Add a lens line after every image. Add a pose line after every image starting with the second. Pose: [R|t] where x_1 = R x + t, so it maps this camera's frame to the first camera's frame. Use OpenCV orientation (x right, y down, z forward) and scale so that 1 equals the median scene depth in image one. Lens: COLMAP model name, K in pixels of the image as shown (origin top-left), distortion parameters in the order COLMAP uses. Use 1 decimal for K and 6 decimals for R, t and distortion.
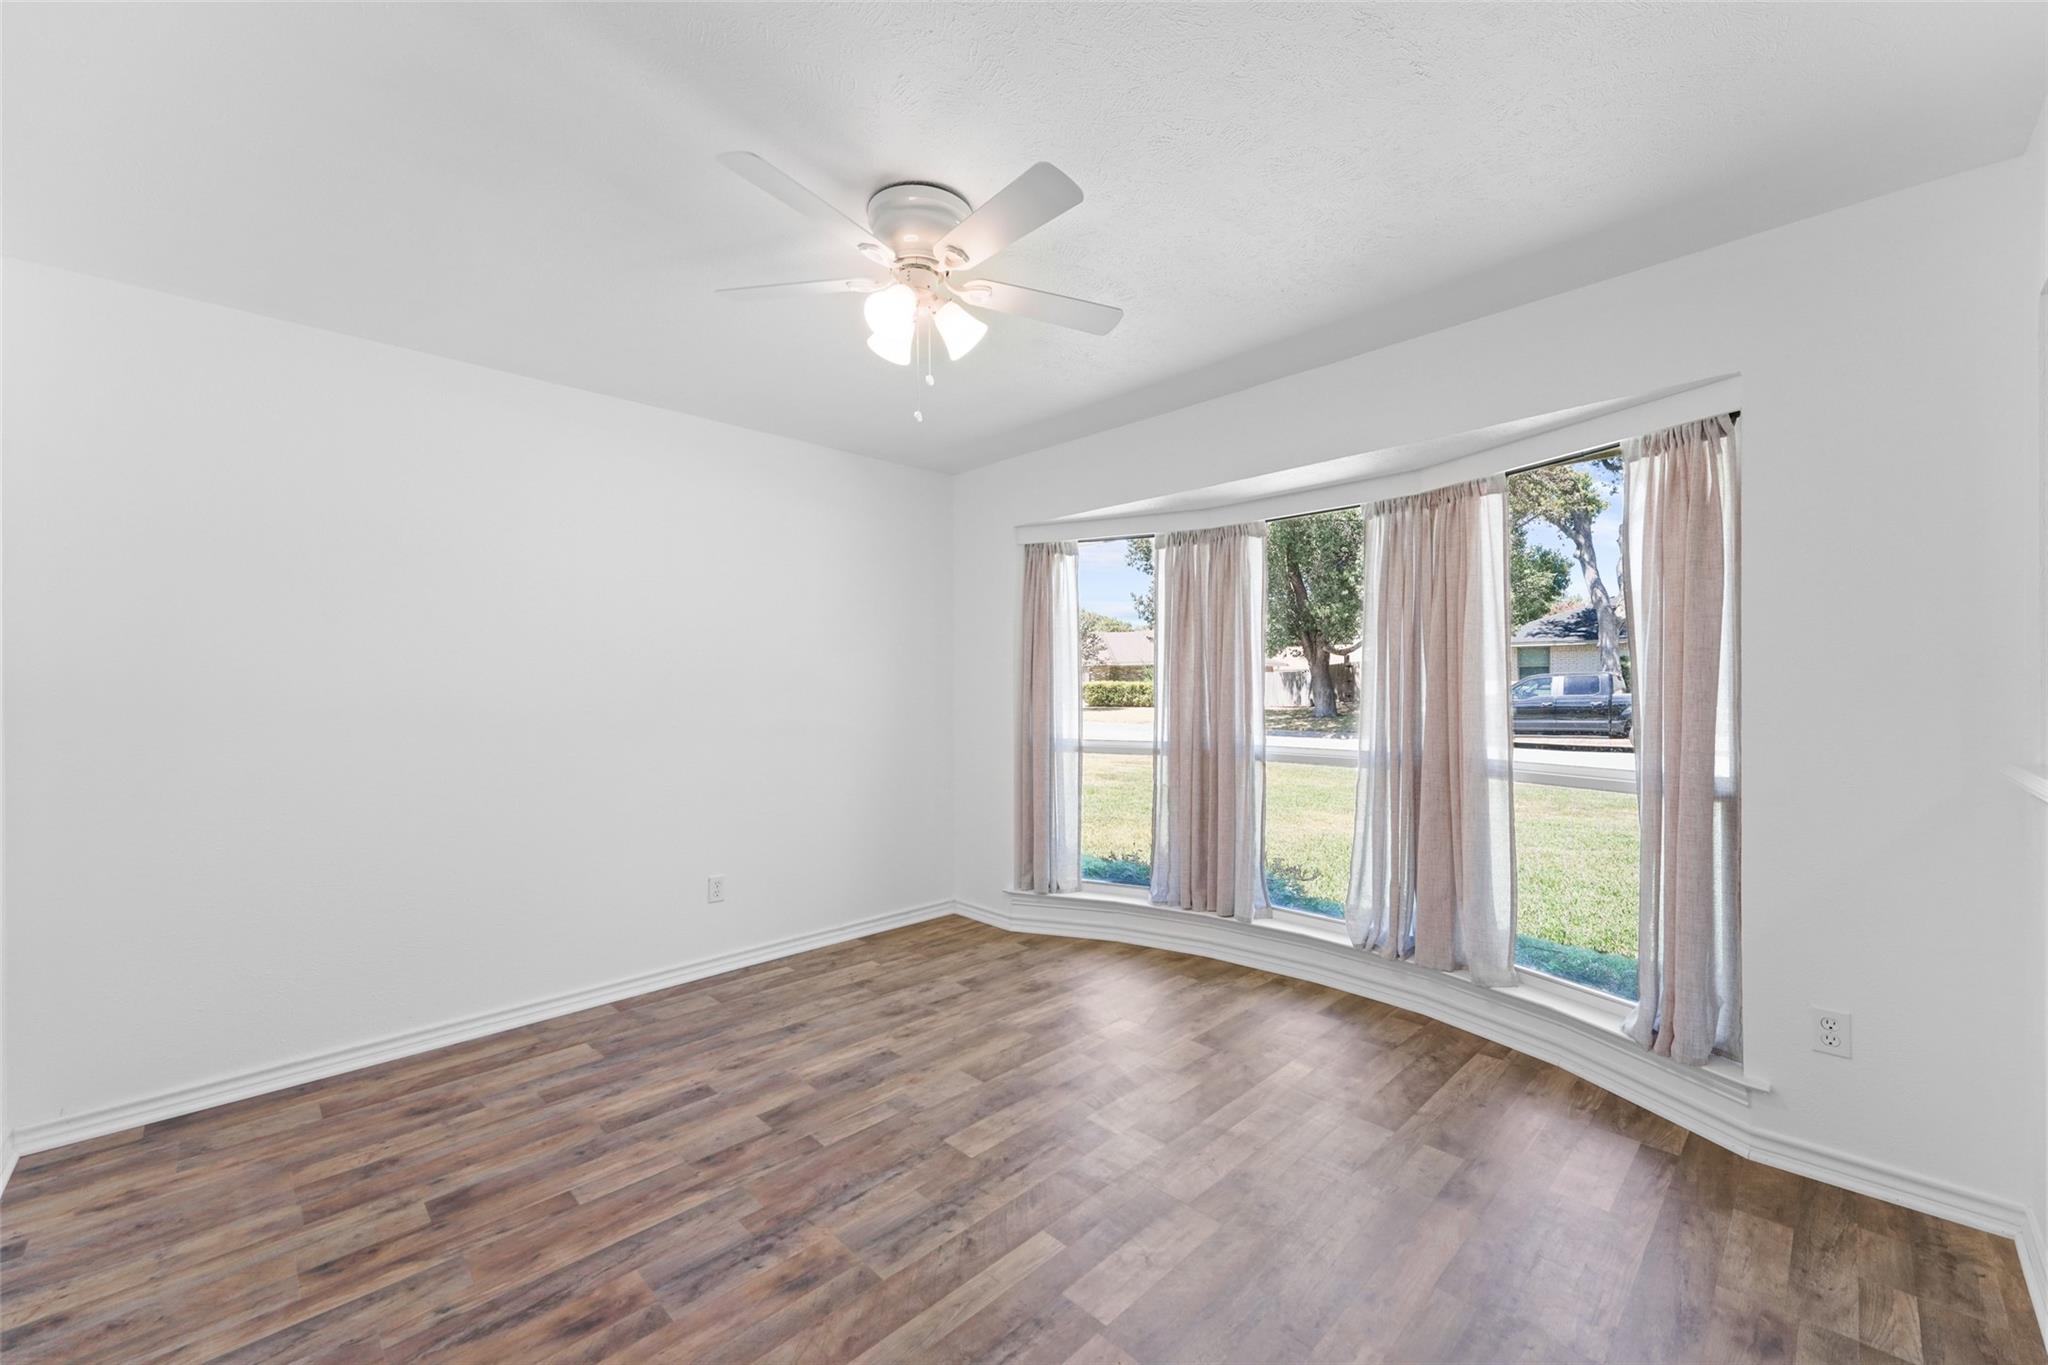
lens RADIAL K [[816.5, 0, 1020.8], [0, 816.5, 688.6], [0, 0, 1]] dist [0.001561, -0.000459]
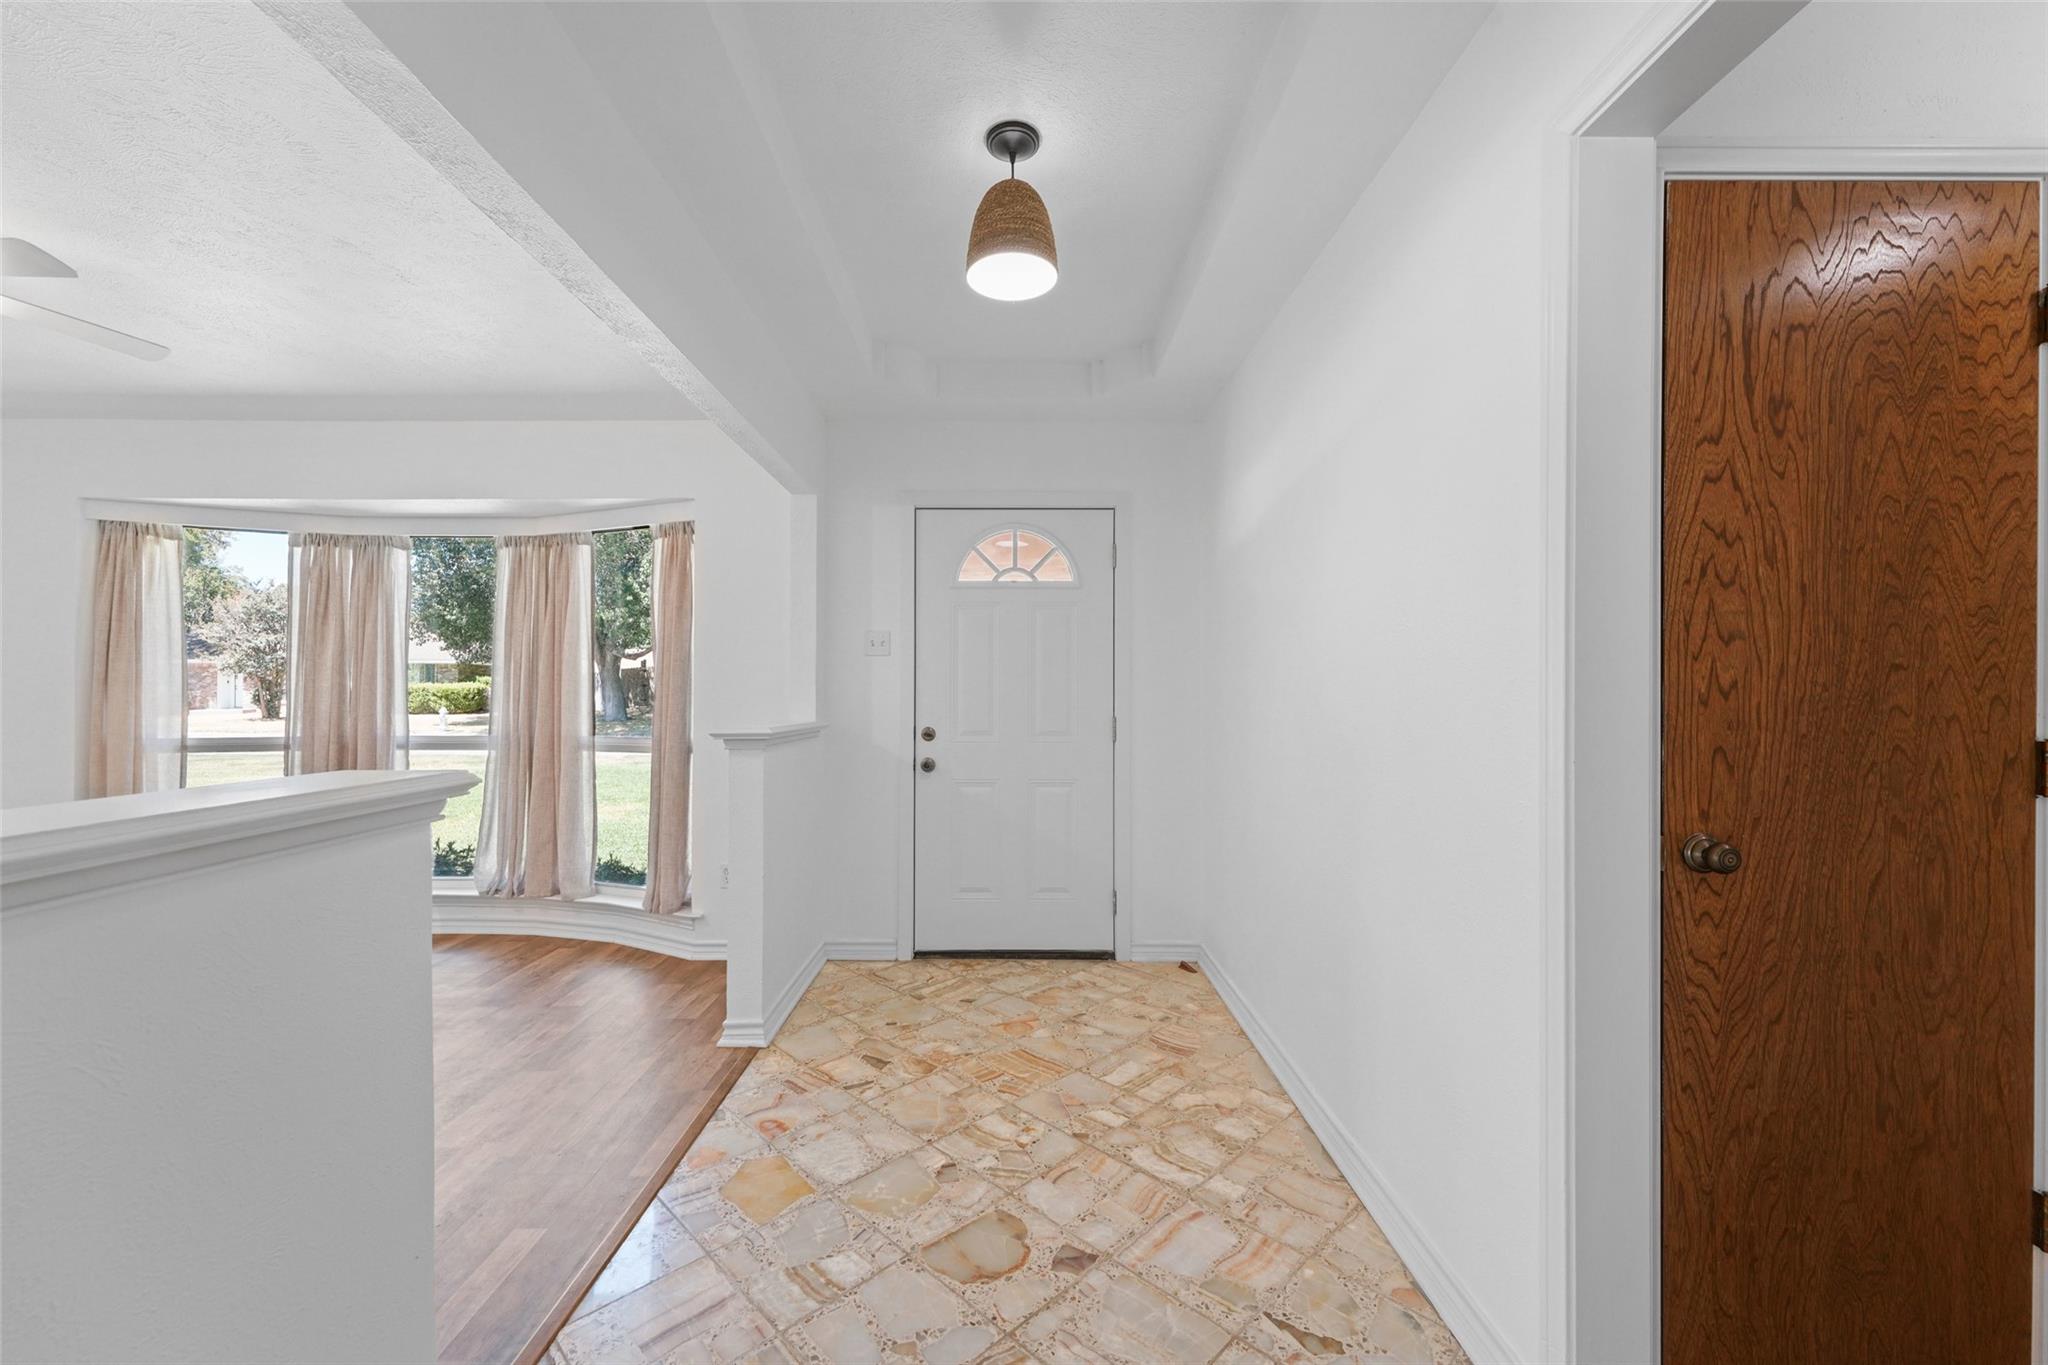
lens RADIAL K [[816.5, 0, 1030.8], [0, 816.5, 687.1], [0, 0, 1]] dist [0.001561, -0.000459]
pose [[0.697153, 0.008911, 0.716867, 0.085248], [-0.002839, 0.999949, -0.009669, 0.011060], [-0.716917, 0.004705, 0.697143, -0.378676]]
